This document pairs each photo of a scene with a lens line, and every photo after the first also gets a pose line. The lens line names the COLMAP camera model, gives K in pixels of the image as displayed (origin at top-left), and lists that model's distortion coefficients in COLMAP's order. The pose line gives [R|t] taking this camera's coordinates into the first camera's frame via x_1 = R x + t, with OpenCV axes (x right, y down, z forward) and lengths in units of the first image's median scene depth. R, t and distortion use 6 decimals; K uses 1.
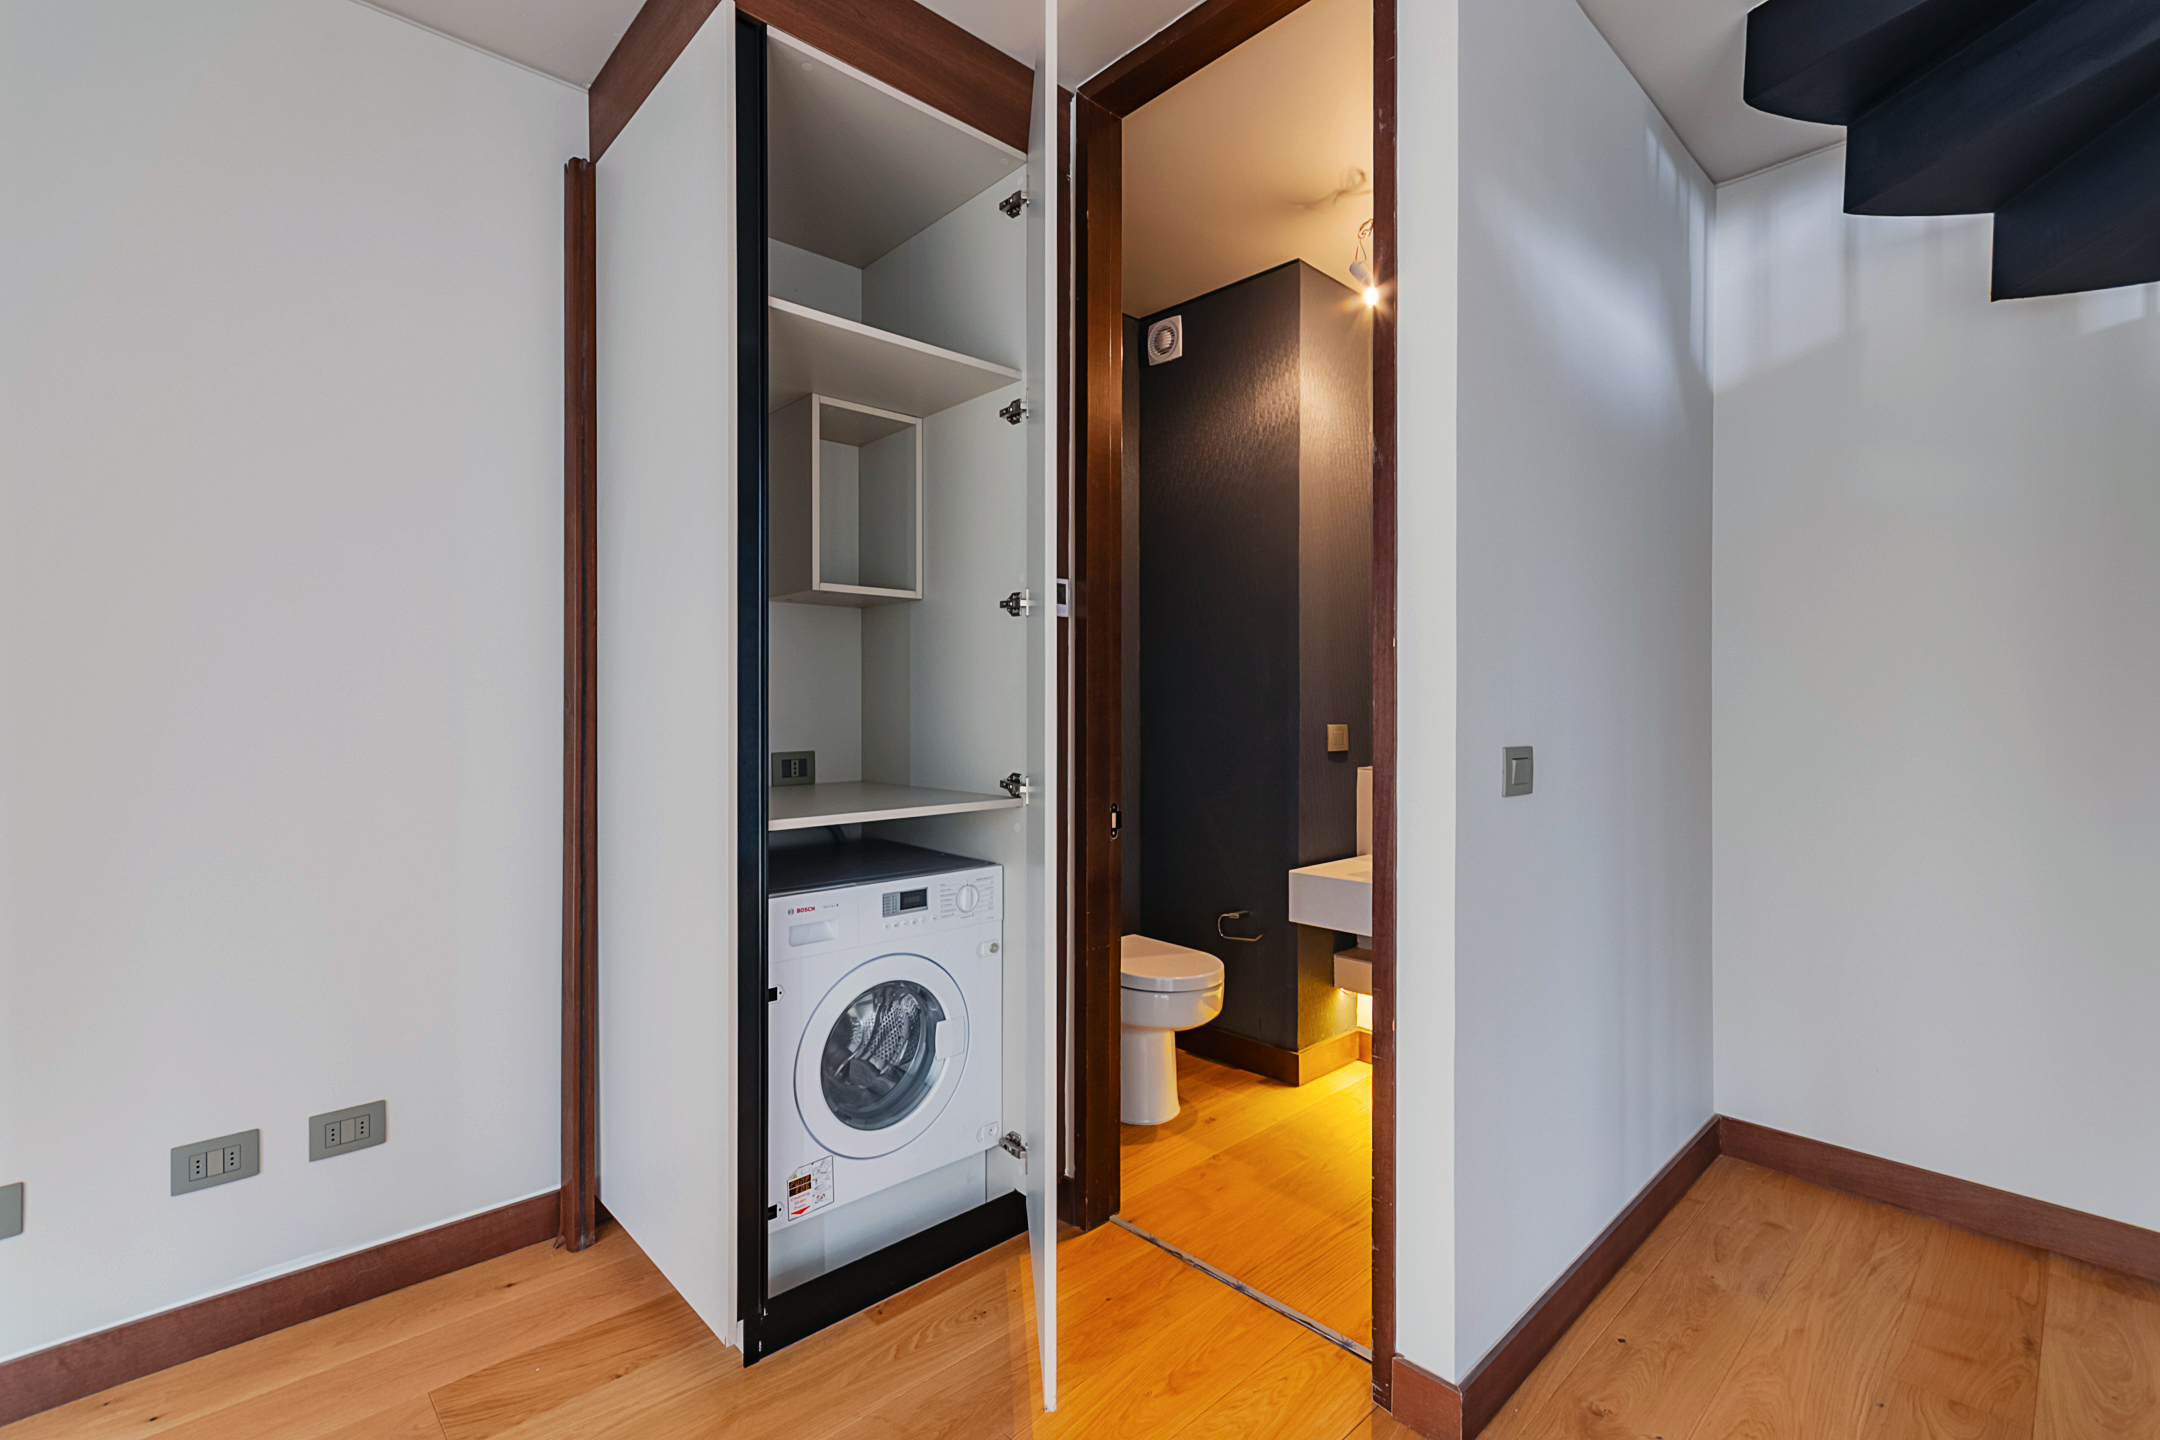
lens RADIAL K [[970.7, 0, 1073.6], [0, 970.7, 719.3], [0, 0, 1]] dist [0.006203, -0.001183]
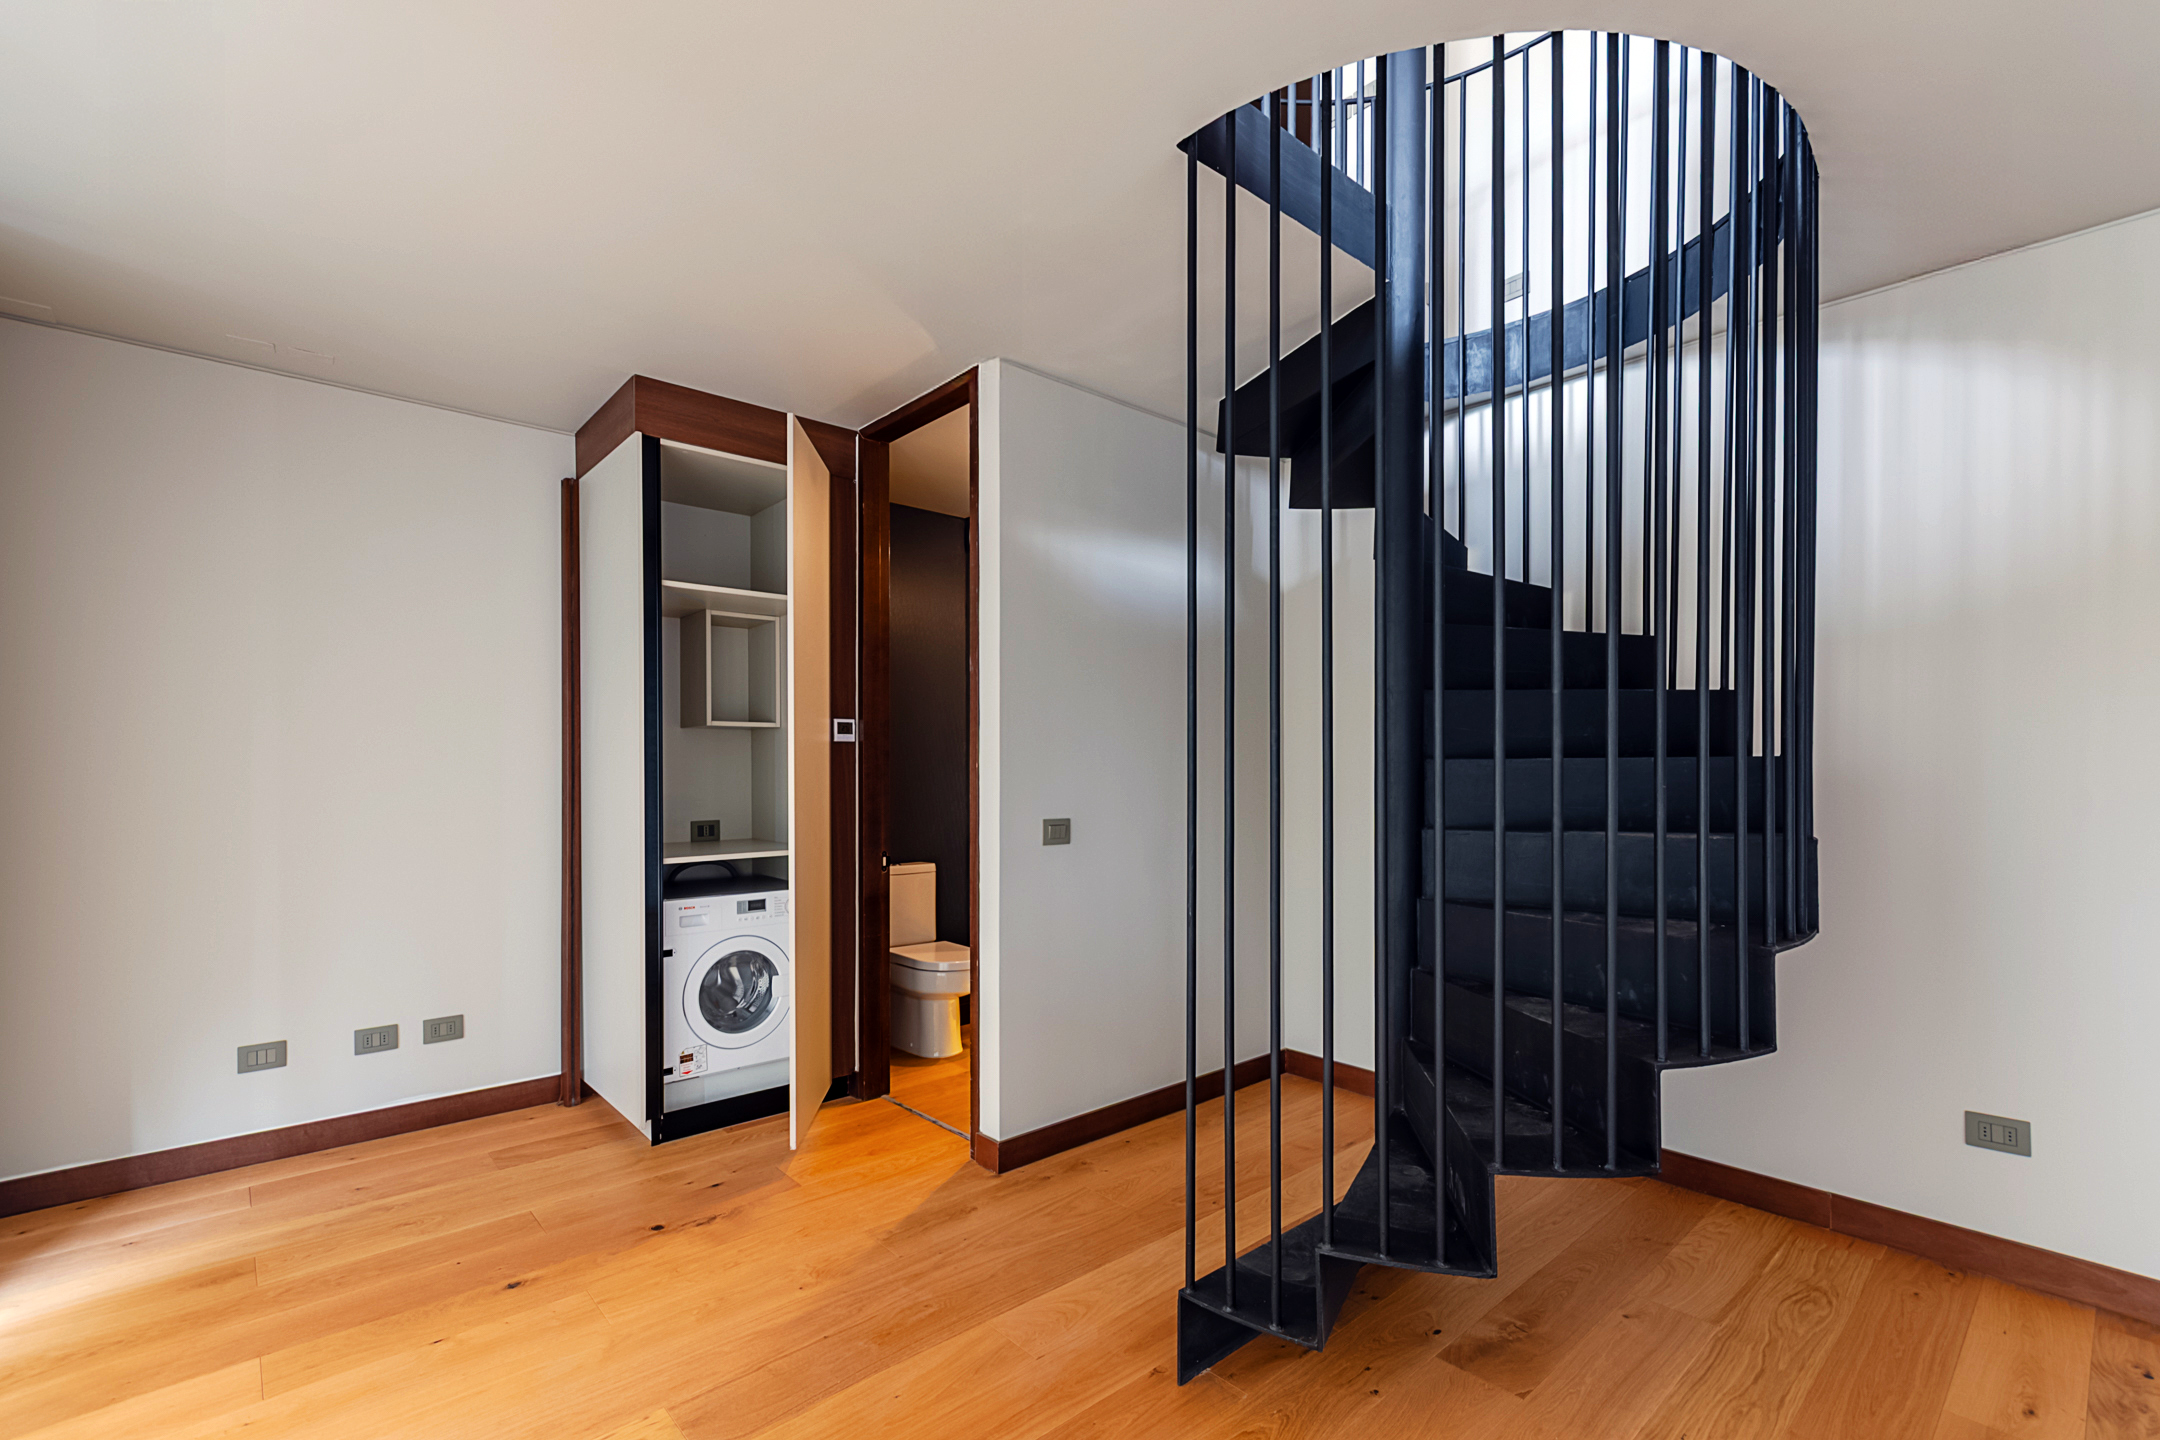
lens RADIAL K [[970.7, 0, 1086.3], [0, 970.7, 781.5], [0, 0, 1]] dist [0.006203, -0.001183]
pose [[0.999644, -0.002772, -0.026527, 0.488036], [0.002884, 0.999987, 0.004167, -0.045129], [0.026515, -0.004242, 0.999639, -0.756402]]
